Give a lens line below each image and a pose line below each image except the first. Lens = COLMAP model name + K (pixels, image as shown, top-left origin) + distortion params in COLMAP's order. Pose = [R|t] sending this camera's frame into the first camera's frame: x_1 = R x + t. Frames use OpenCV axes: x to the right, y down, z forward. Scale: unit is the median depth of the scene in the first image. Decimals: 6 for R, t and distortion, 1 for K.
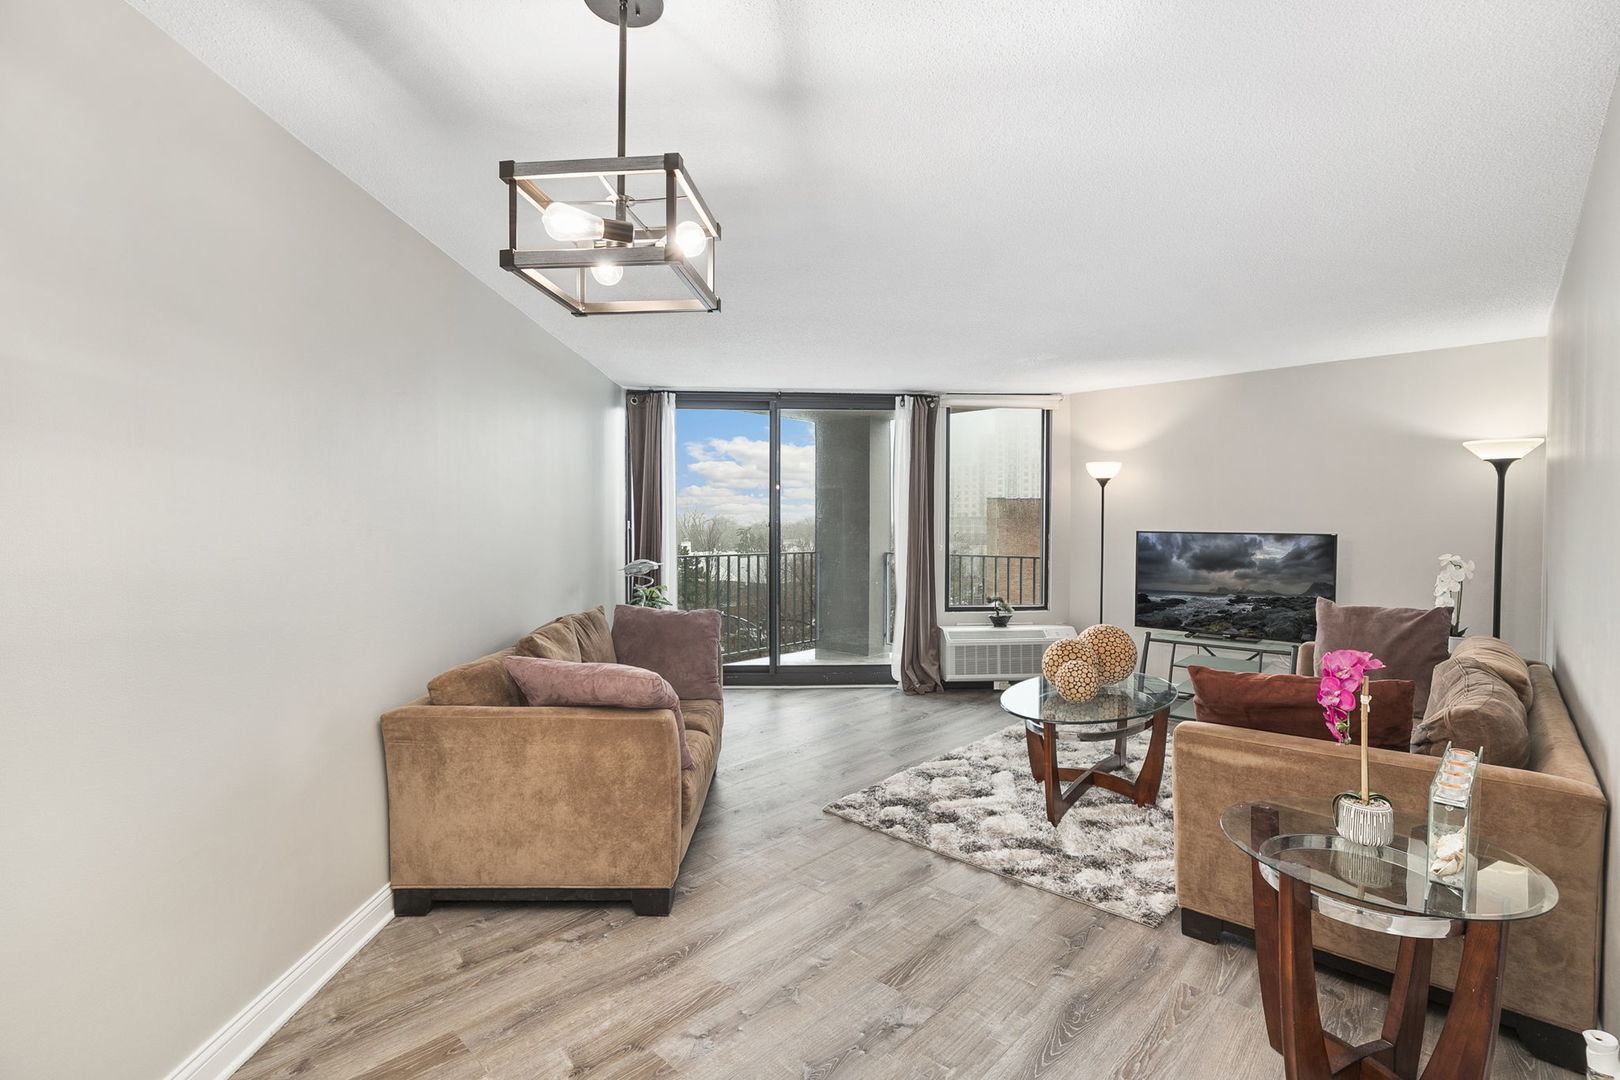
lens RADIAL K [[735.4, 0, 828.7], [0, 735.4, 541.5], [0, 0, 1]] dist [-0.015536, 0.007663]
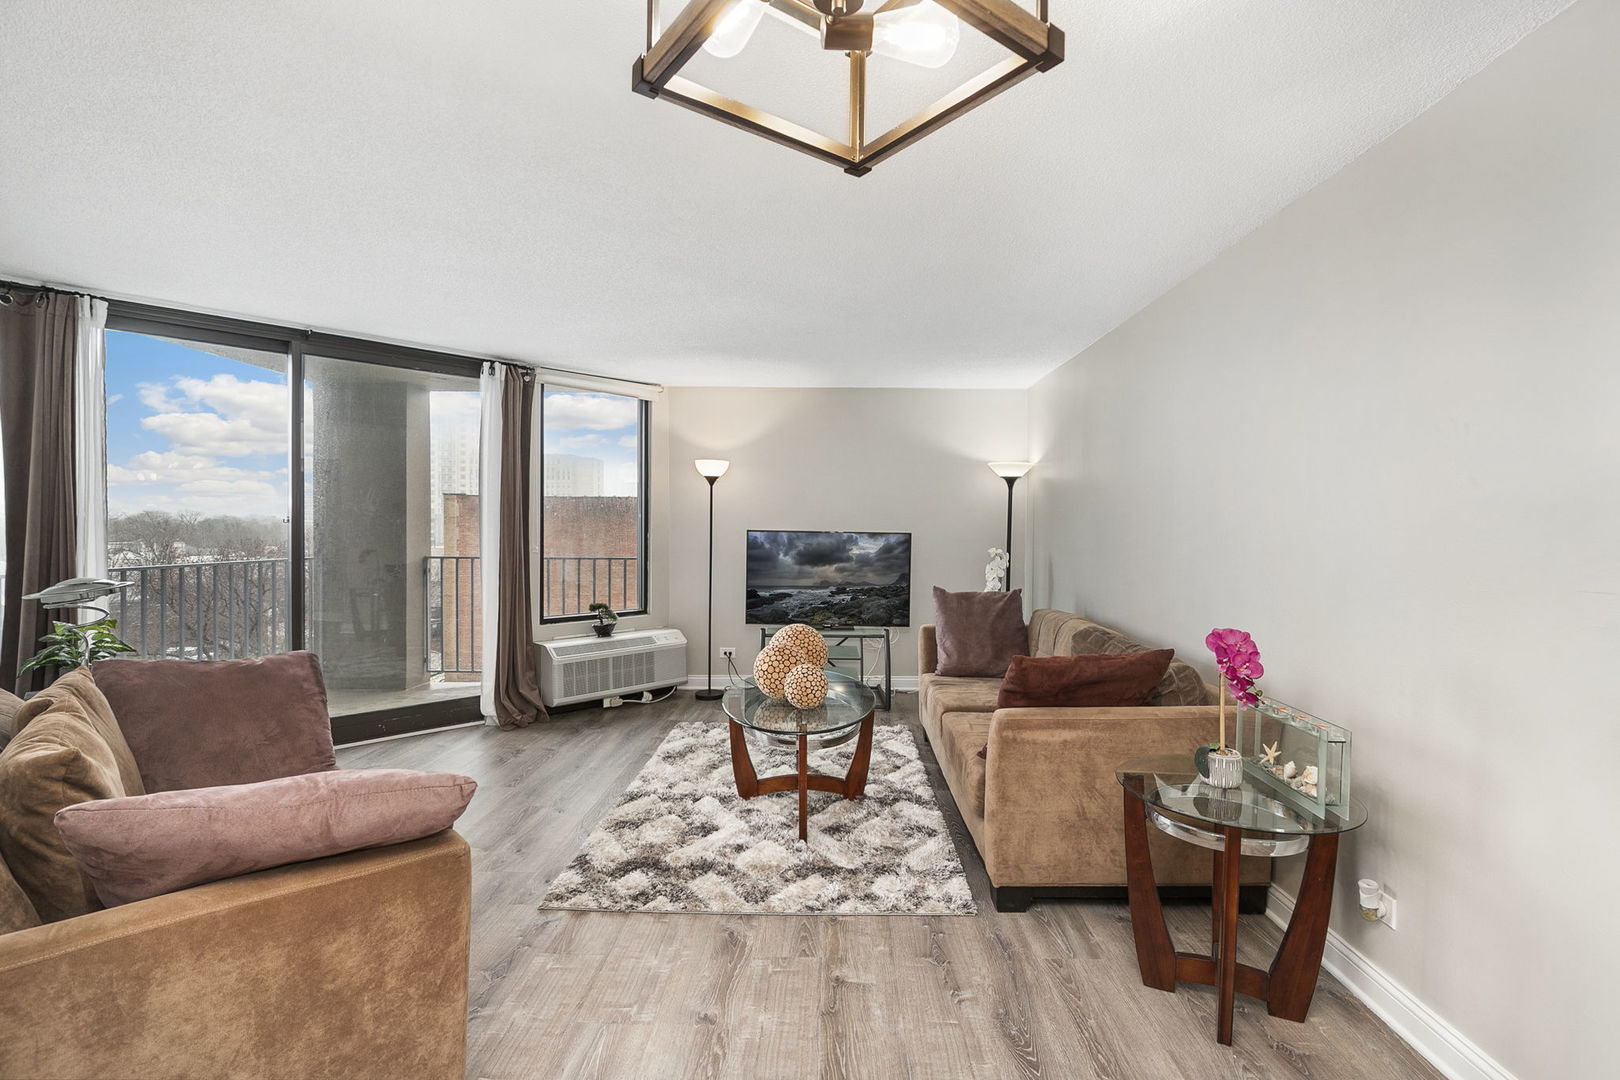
lens RADIAL K [[735.4, 0, 818.8], [0, 735.4, 538.5], [0, 0, 1]] dist [-0.015536, 0.007663]
pose [[0.749371, -0.006850, 0.662115, -0.331259], [0.009214, 0.999958, -0.000083, -0.001183], [-0.662086, 0.006163, 0.749402, 0.312909]]
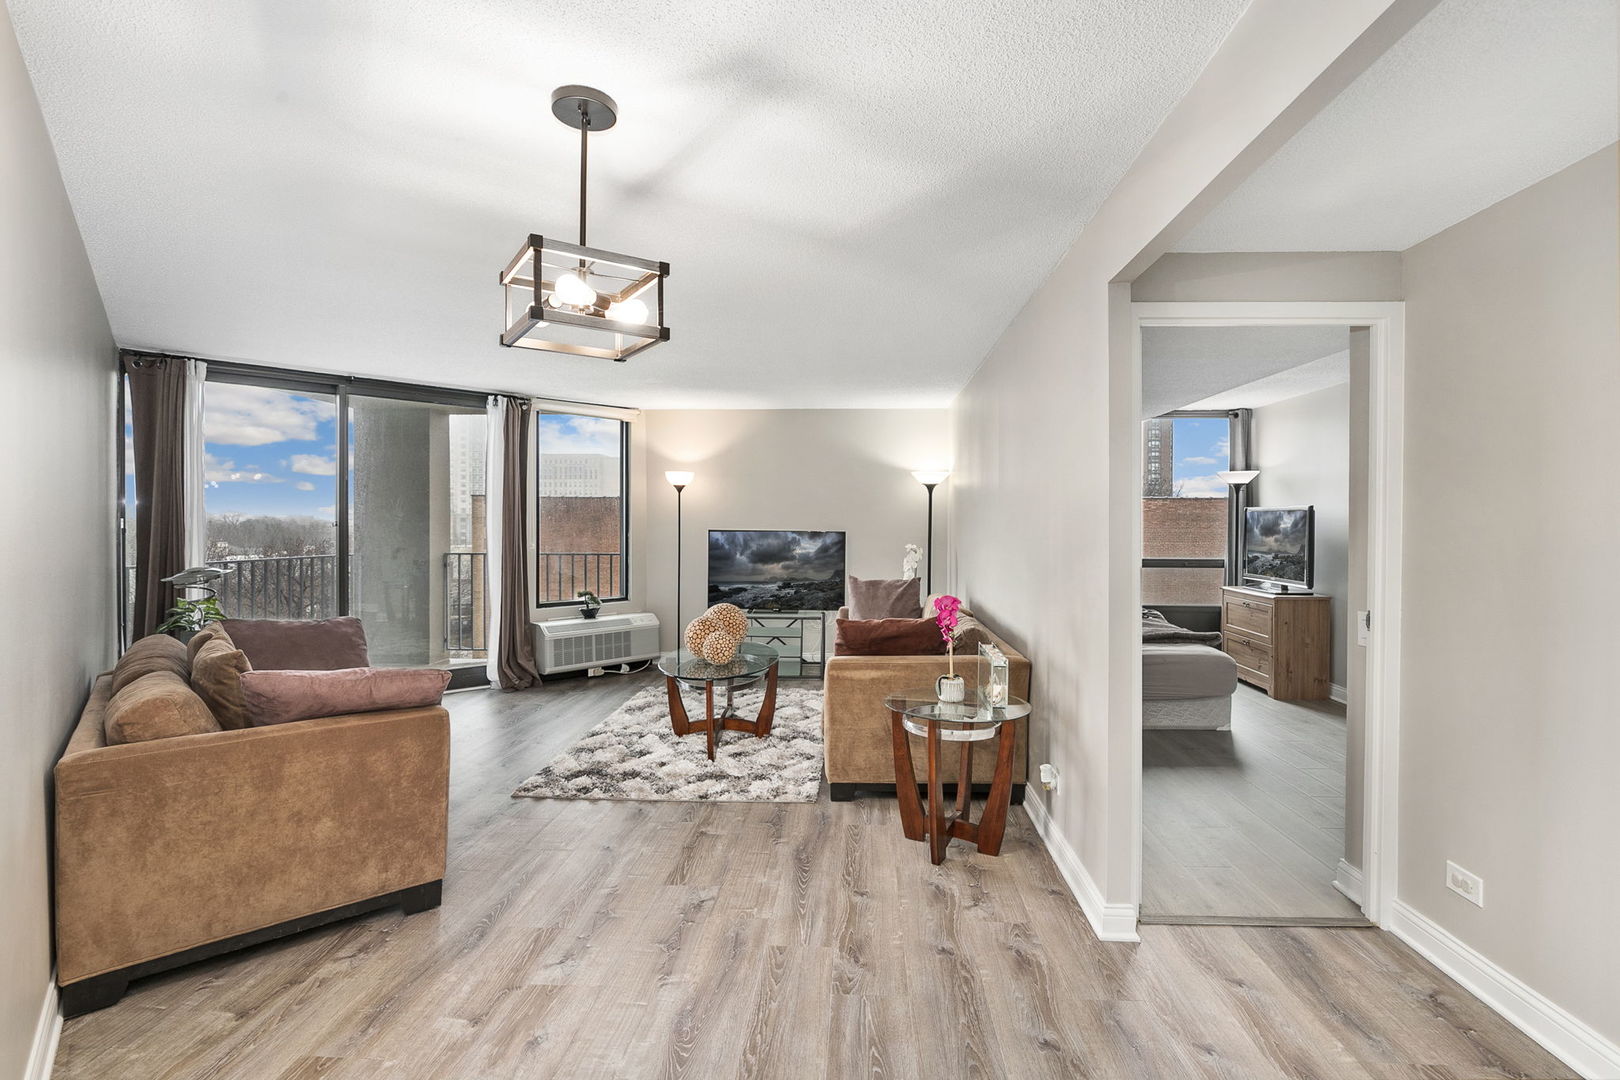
lens RADIAL K [[735.4, 0, 824.7], [0, 735.4, 532.7], [0, 0, 1]] dist [-0.015536, 0.007663]
pose [[0.768065, -0.004964, 0.640353, -0.396015], [0.011702, 0.999912, -0.006284, 0.000225], [-0.640265, 0.012320, 0.768055, -0.119488]]
